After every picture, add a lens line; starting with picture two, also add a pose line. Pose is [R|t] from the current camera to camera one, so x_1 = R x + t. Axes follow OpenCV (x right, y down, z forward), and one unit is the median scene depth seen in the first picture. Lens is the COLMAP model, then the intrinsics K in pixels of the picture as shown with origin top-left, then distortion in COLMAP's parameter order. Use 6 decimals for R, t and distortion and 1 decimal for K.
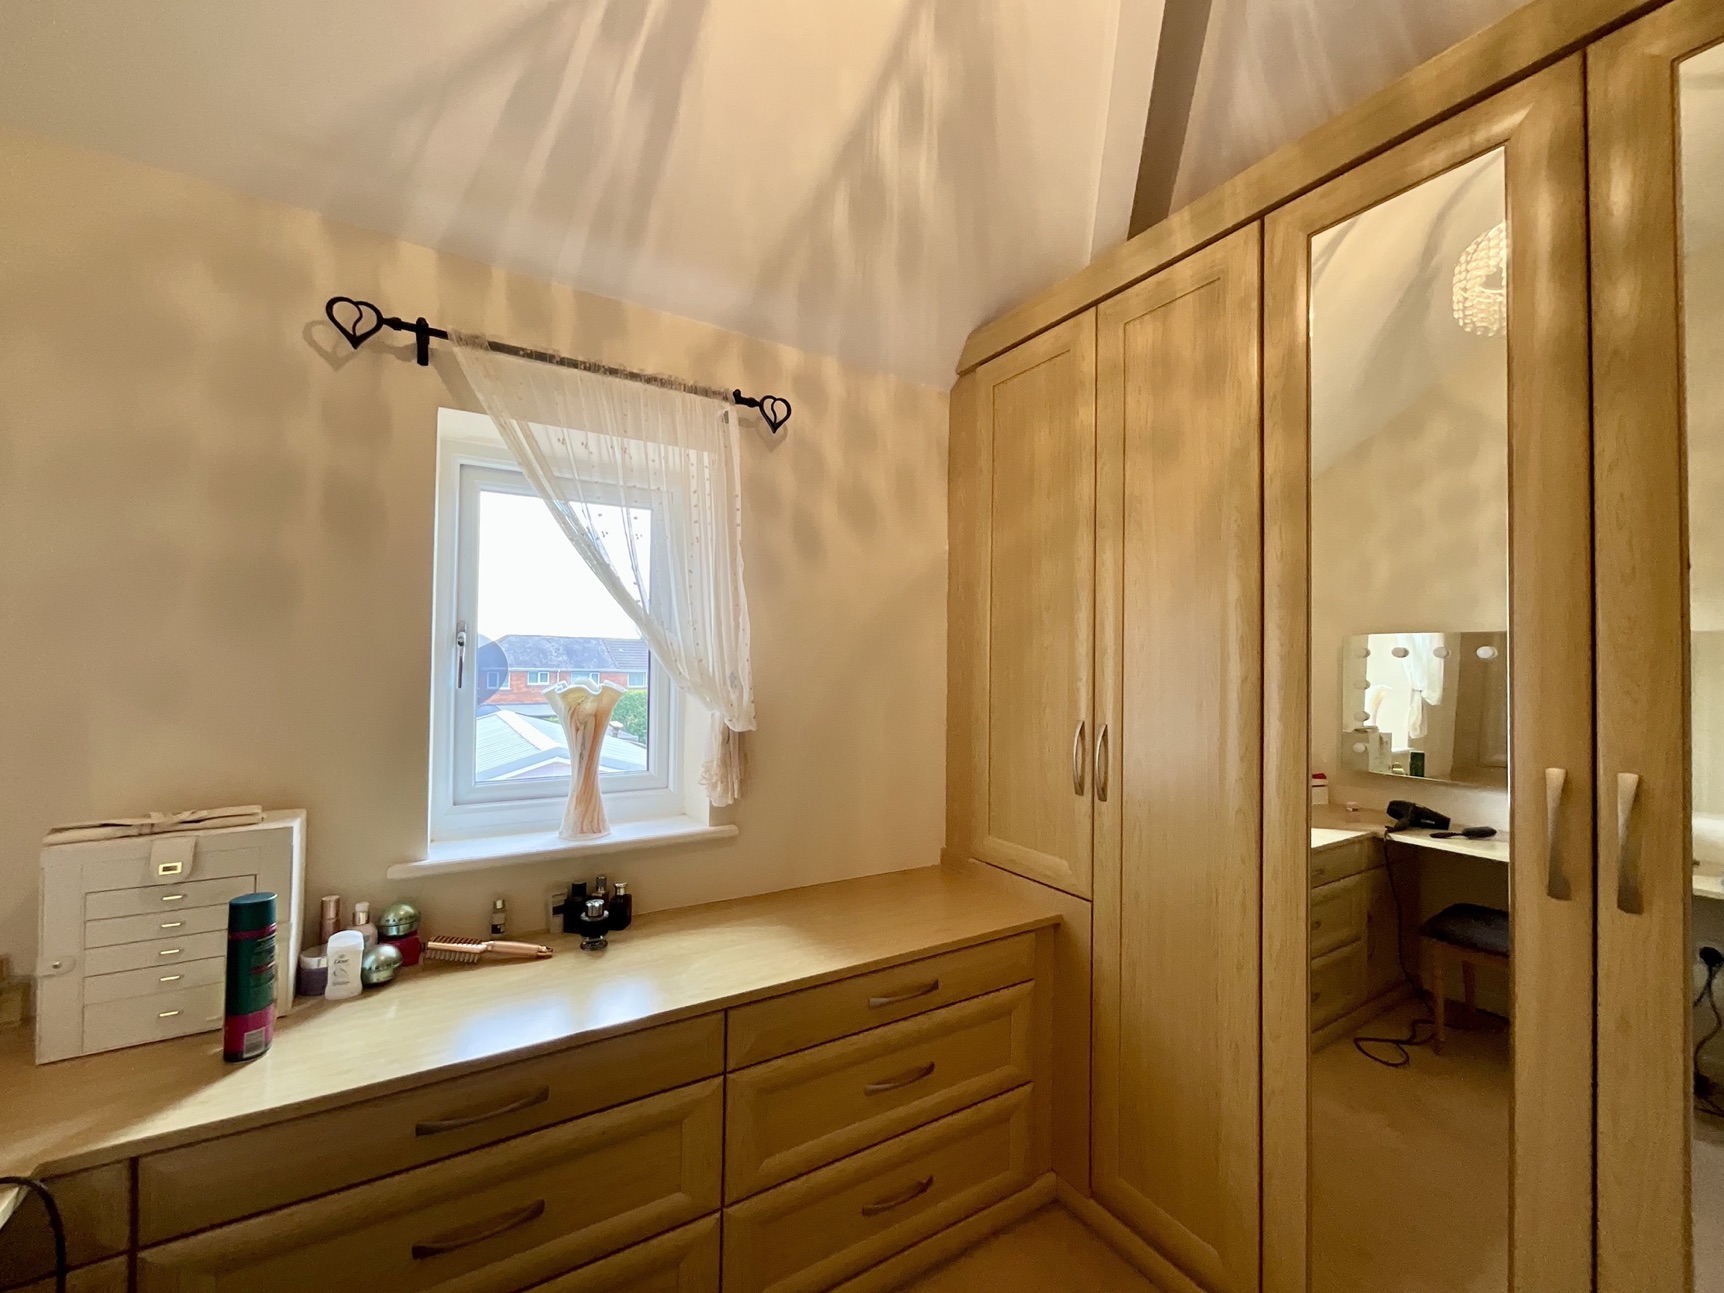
lens RADIAL K [[702.4, 0, 871.0], [0, 702.4, 647.3], [0, 0, 1]] dist [0.001386, 0.000452]
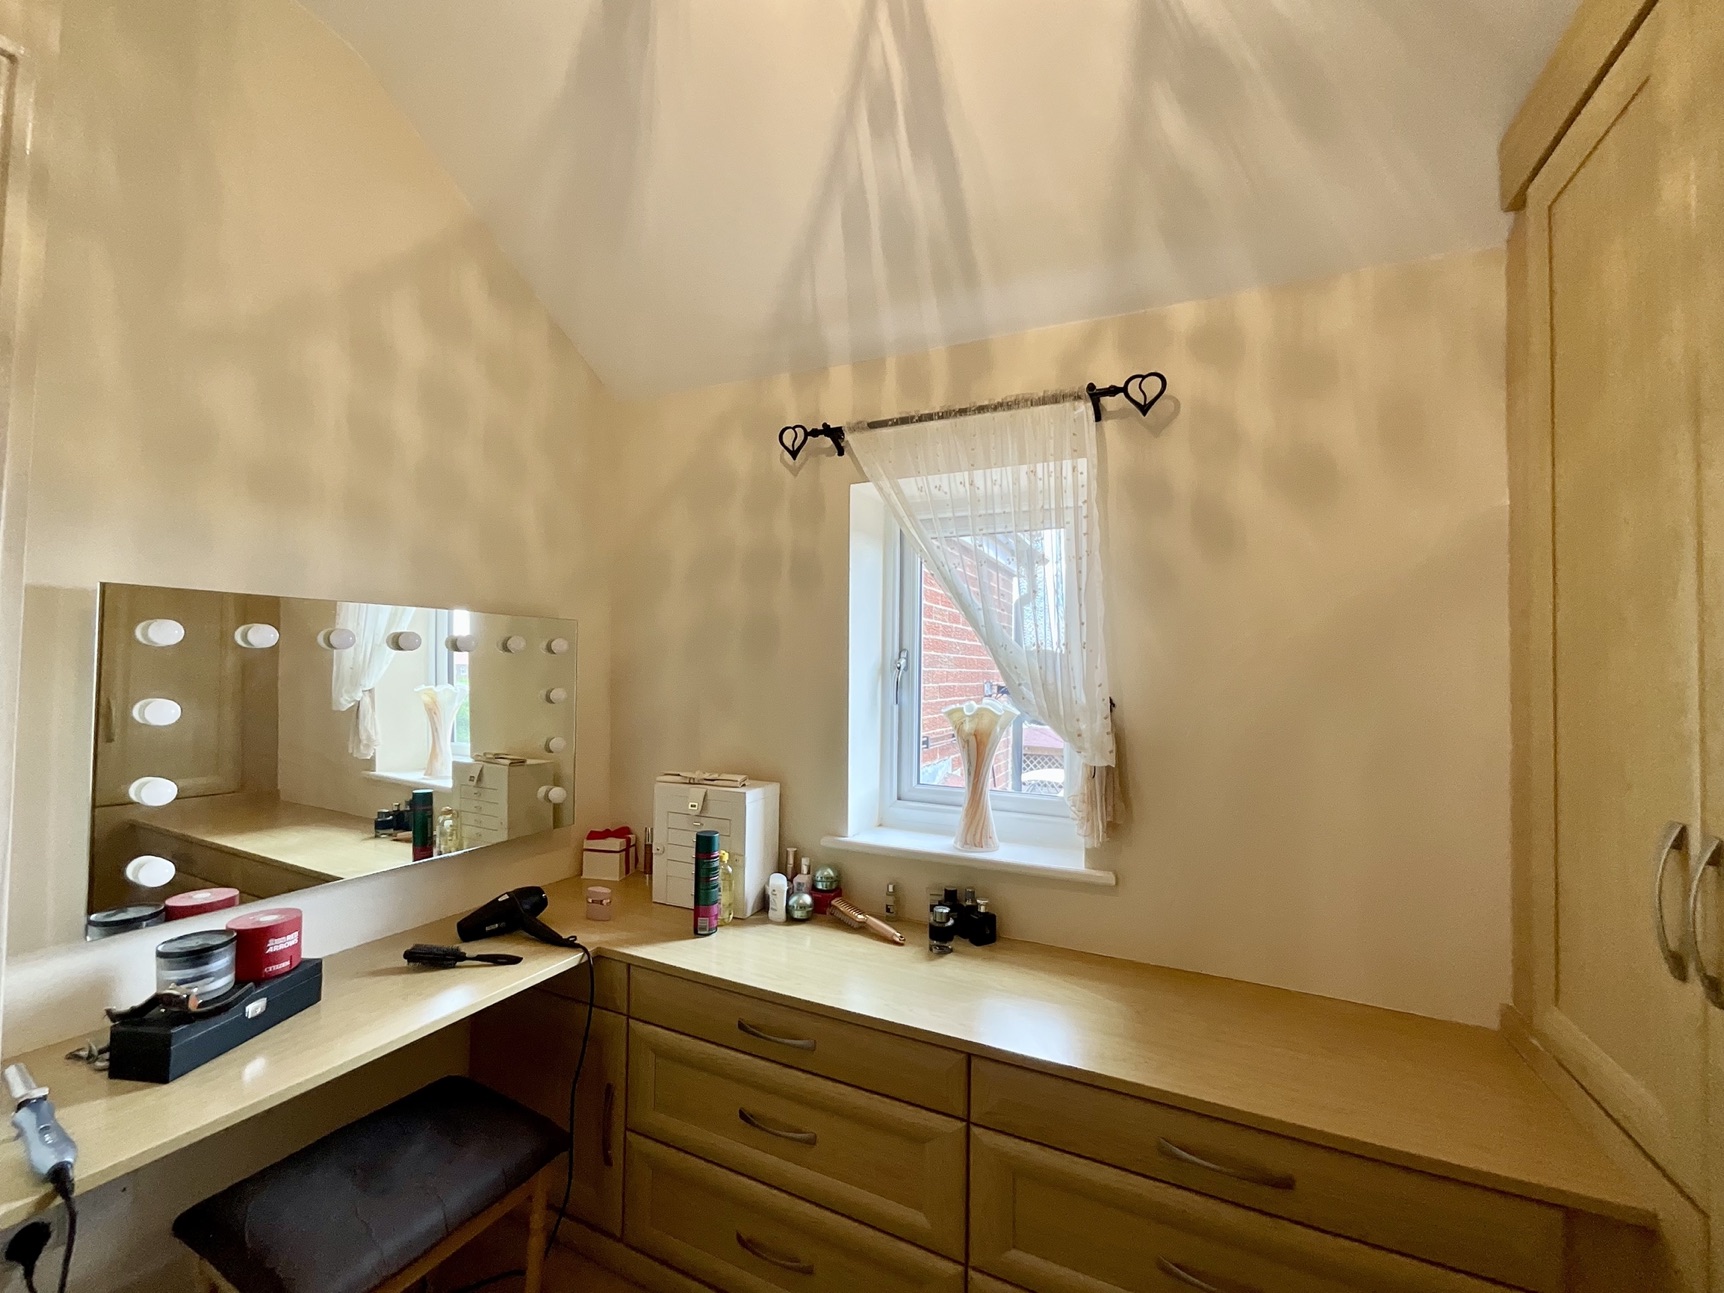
lens RADIAL K [[702.4, 0, 868.2], [0, 702.4, 653.2], [0, 0, 1]] dist [0.001386, 0.000452]
pose [[0.548908, -0.030211, -0.835336, 0.439703], [0.001799, 0.999387, -0.034963, 0.011525], [0.835881, 0.017689, 0.548626, 0.306610]]
